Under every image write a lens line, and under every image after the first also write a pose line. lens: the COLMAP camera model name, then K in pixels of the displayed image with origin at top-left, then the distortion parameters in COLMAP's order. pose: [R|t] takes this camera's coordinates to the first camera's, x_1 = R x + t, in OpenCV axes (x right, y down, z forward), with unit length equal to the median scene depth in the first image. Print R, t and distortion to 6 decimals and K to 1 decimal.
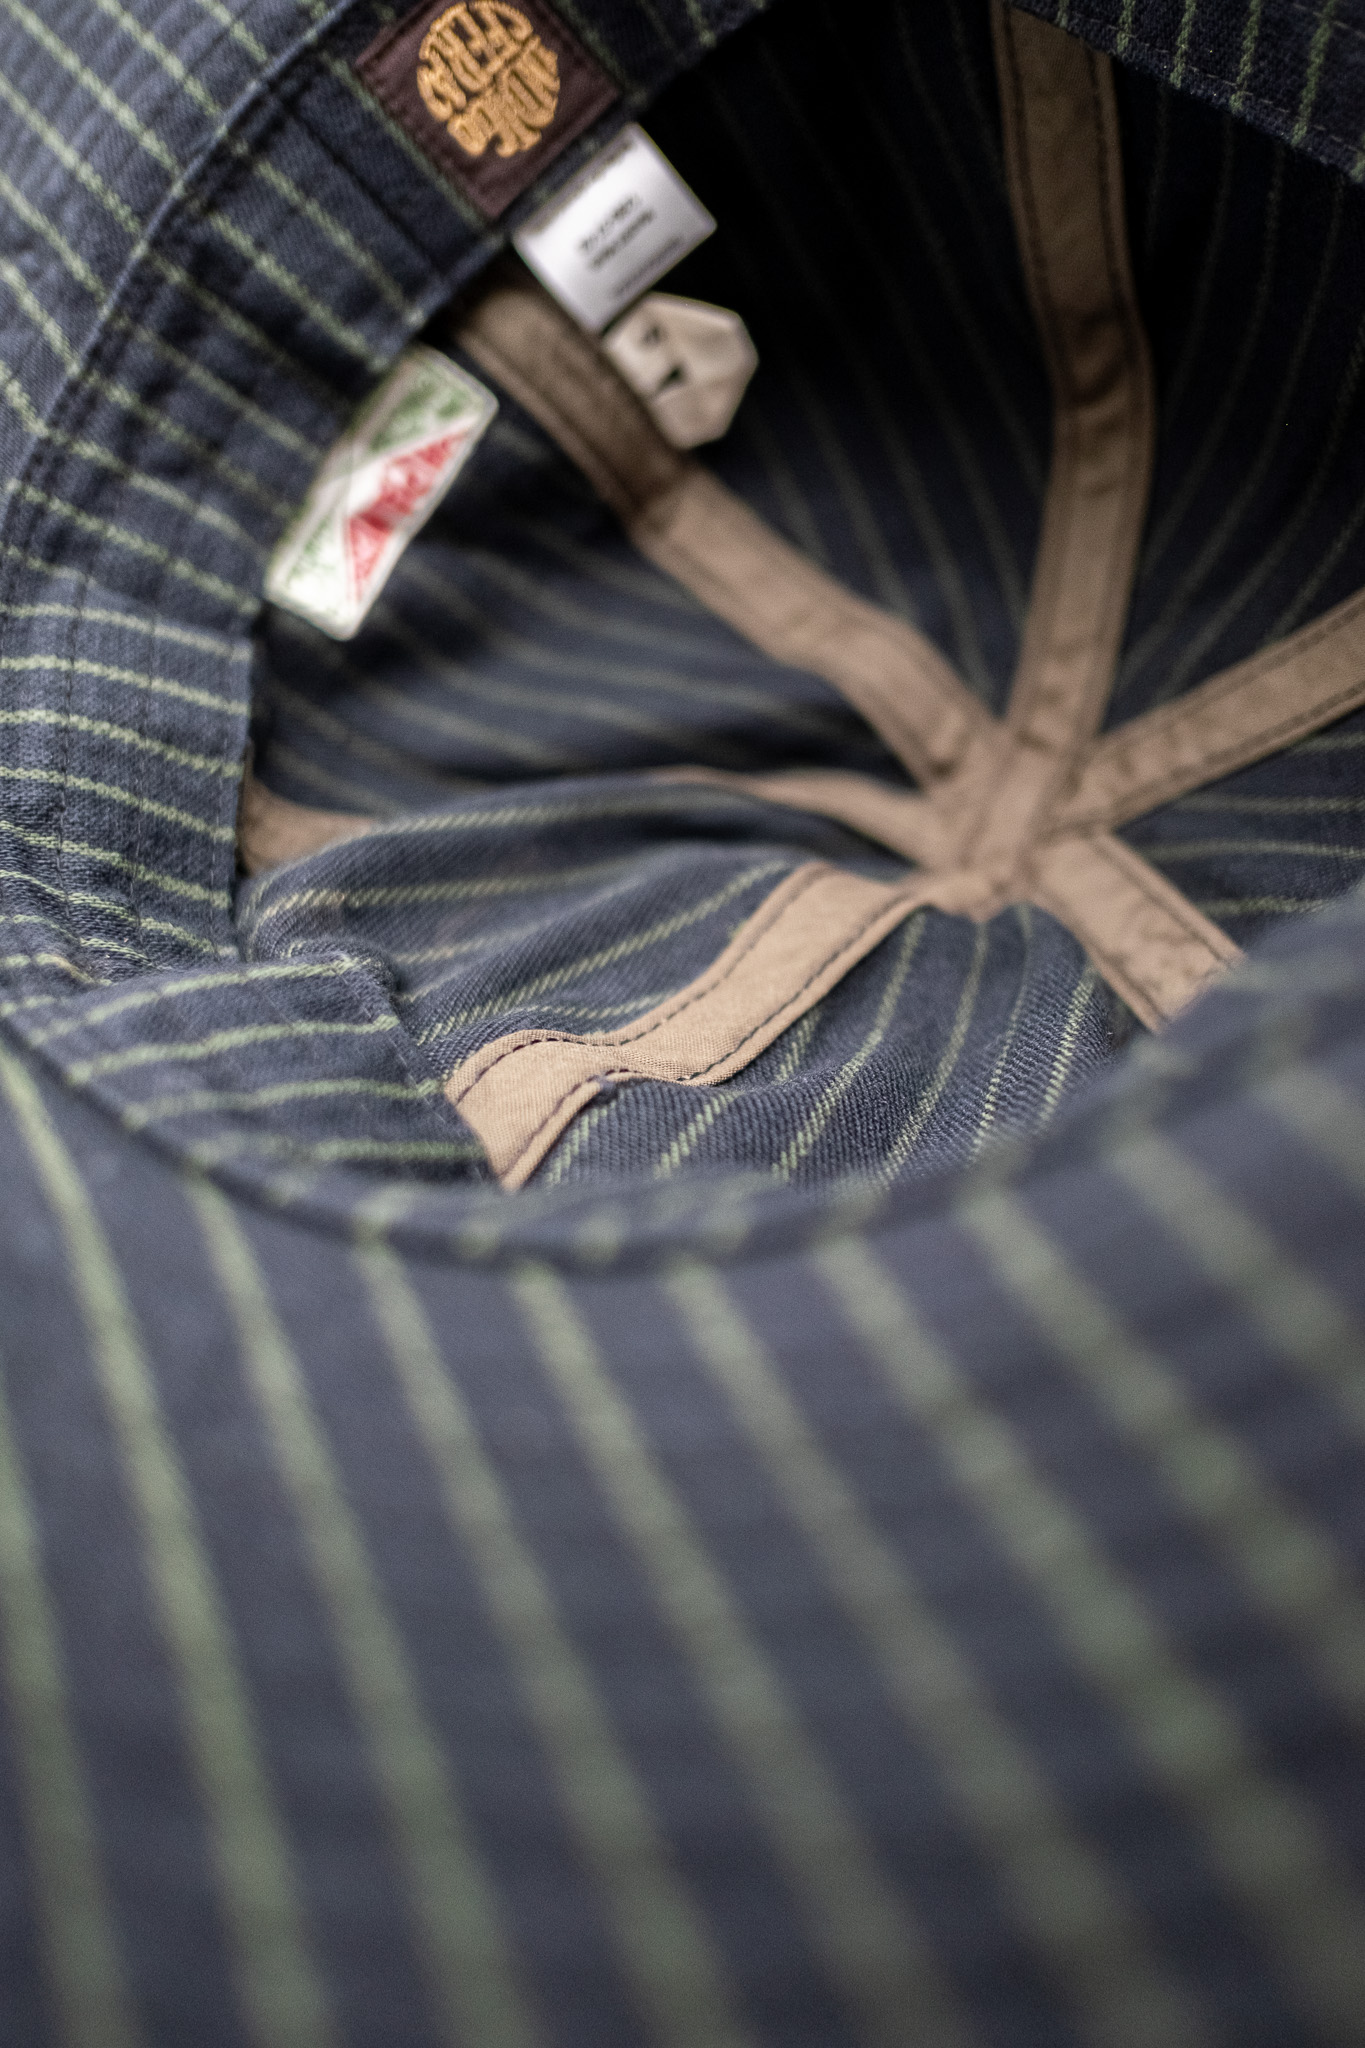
lens RADIAL K [[1603.3, 0, 682.5], [0, 1603.3, 1087.4], [0, 0, 1]] dist [-0.007891, -0.007950]
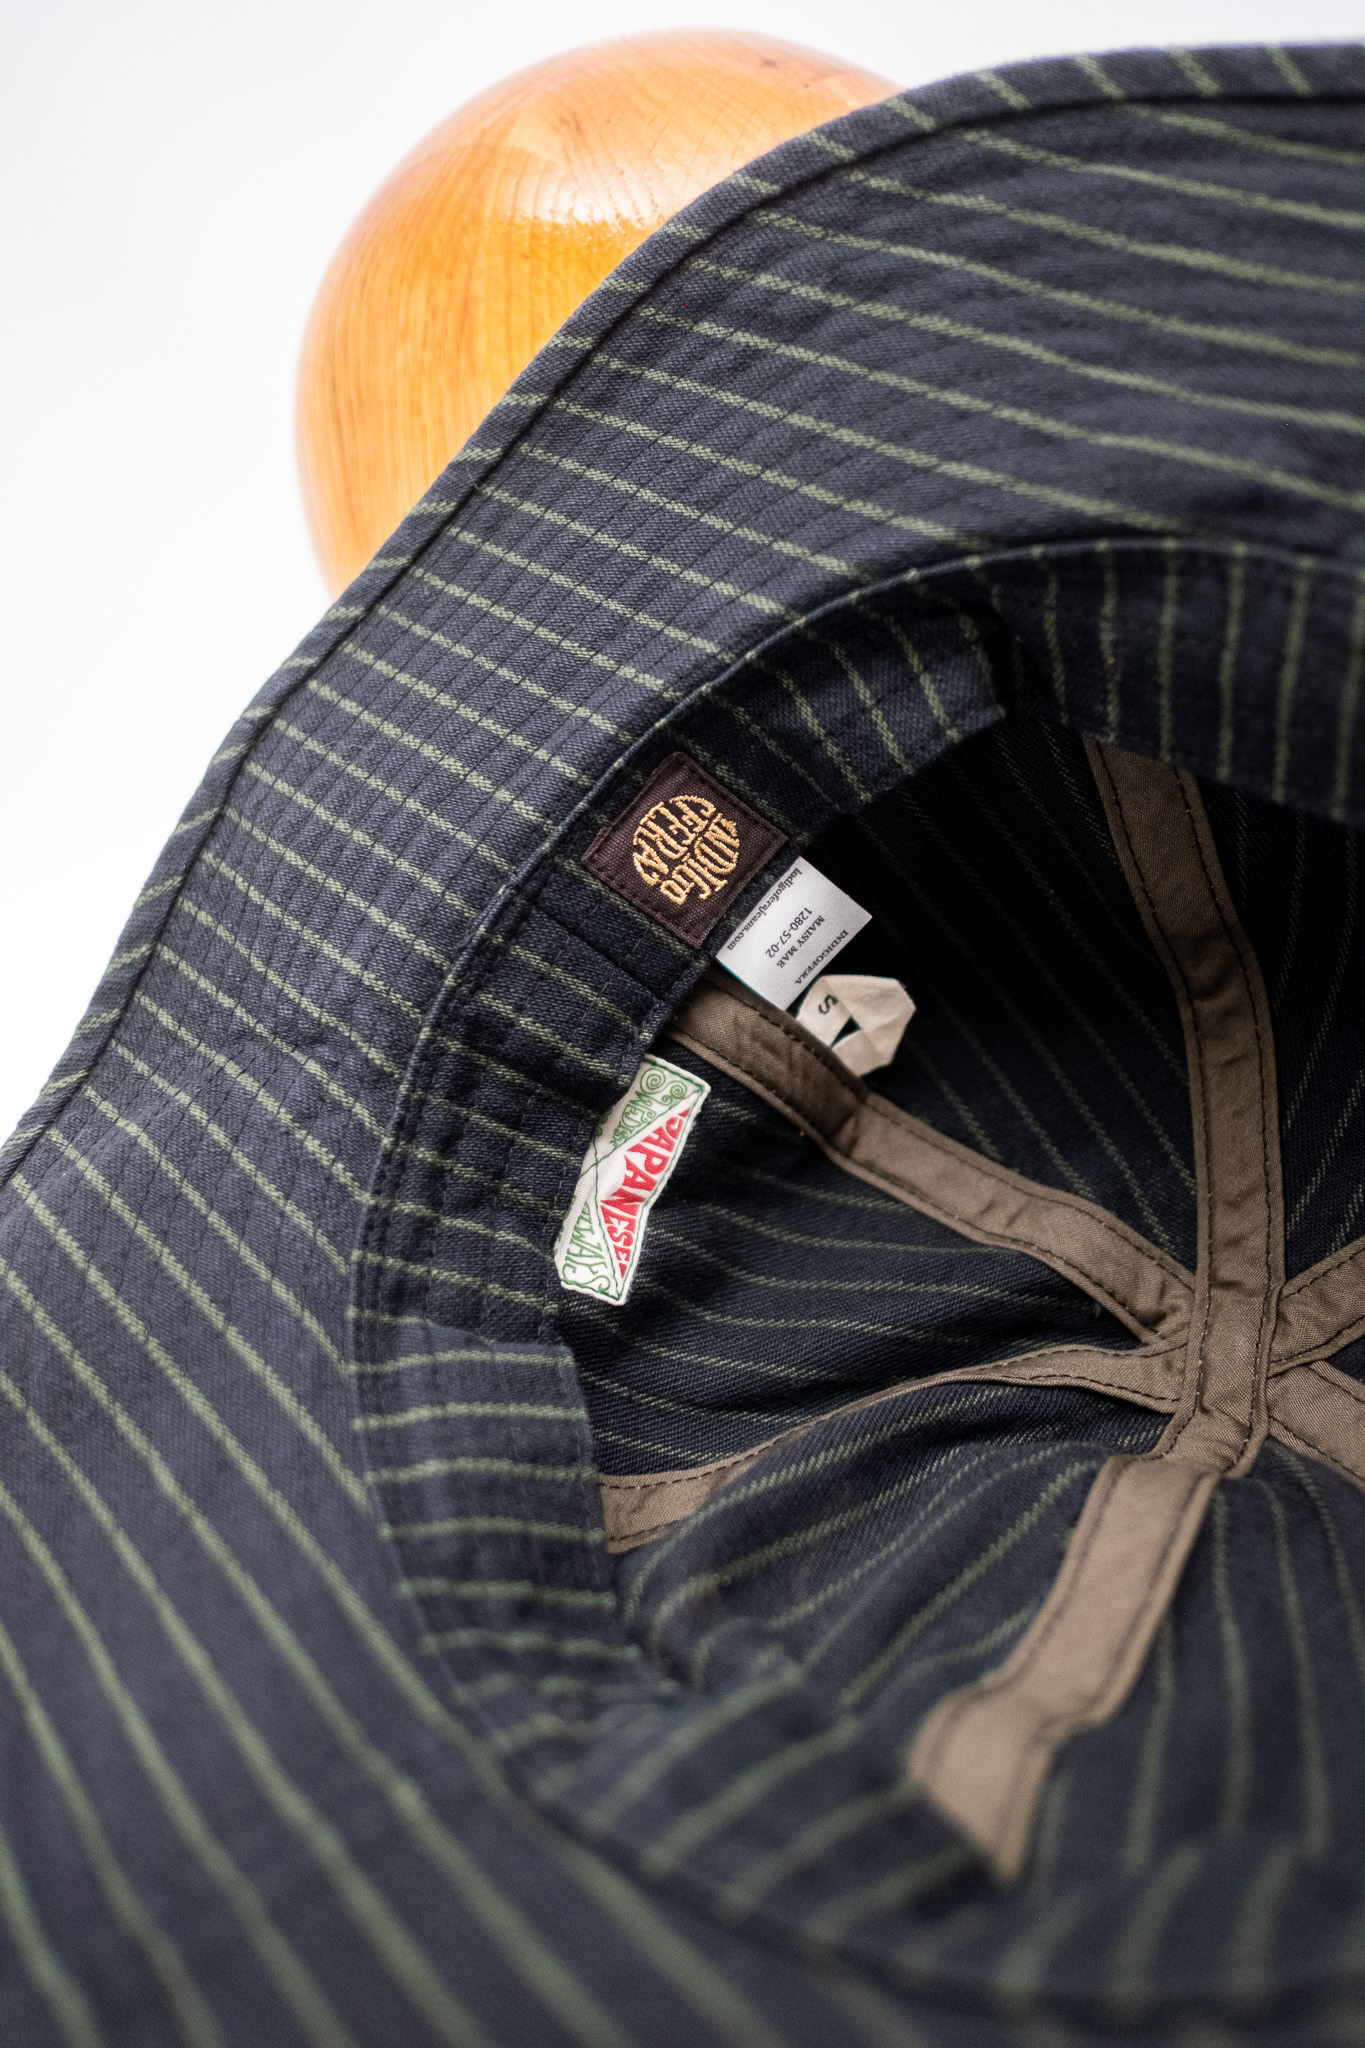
lens RADIAL K [[1603.3, 0, 682.5], [0, 1603.3, 1087.4], [0, 0, 1]] dist [-0.007891, -0.007950]
pose [[0.984702, -0.170217, 0.037257, -0.200303], [0.174163, 0.954872, -0.240595, -0.164768], [0.005378, 0.243403, 0.969910, -0.140474]]
